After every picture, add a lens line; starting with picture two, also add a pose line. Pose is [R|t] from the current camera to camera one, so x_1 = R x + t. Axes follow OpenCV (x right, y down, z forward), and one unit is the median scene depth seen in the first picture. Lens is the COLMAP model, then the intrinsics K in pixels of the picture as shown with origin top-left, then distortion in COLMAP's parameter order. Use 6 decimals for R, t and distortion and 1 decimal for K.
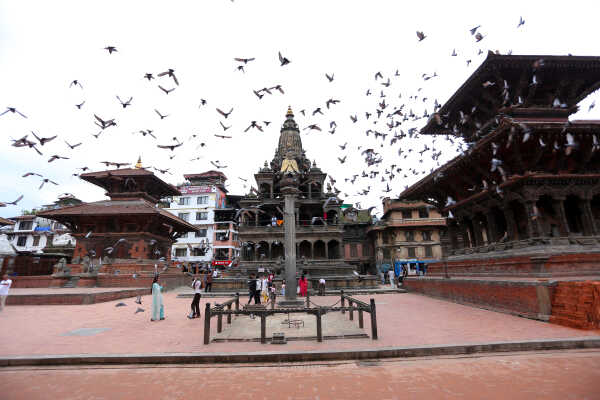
lens RADIAL K [[299.3, 0, 300.0], [0, 299.3, 200.0], [0, 0, 1]] dist [-0.048800, 0.000149]
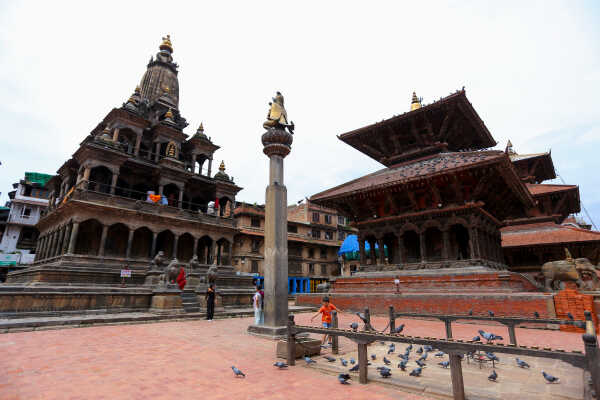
lens RADIAL K [[317.4, 0, 301.0], [0, 317.4, 196.7], [0, 0, 1]] dist [-0.050161, 0.001224]
pose [[0.685547, 0.226349, 0.691947, -0.279865], [-0.190705, 0.973085, -0.129373, 0.089968], [-0.702607, -0.043267, 0.710262, 0.307343]]
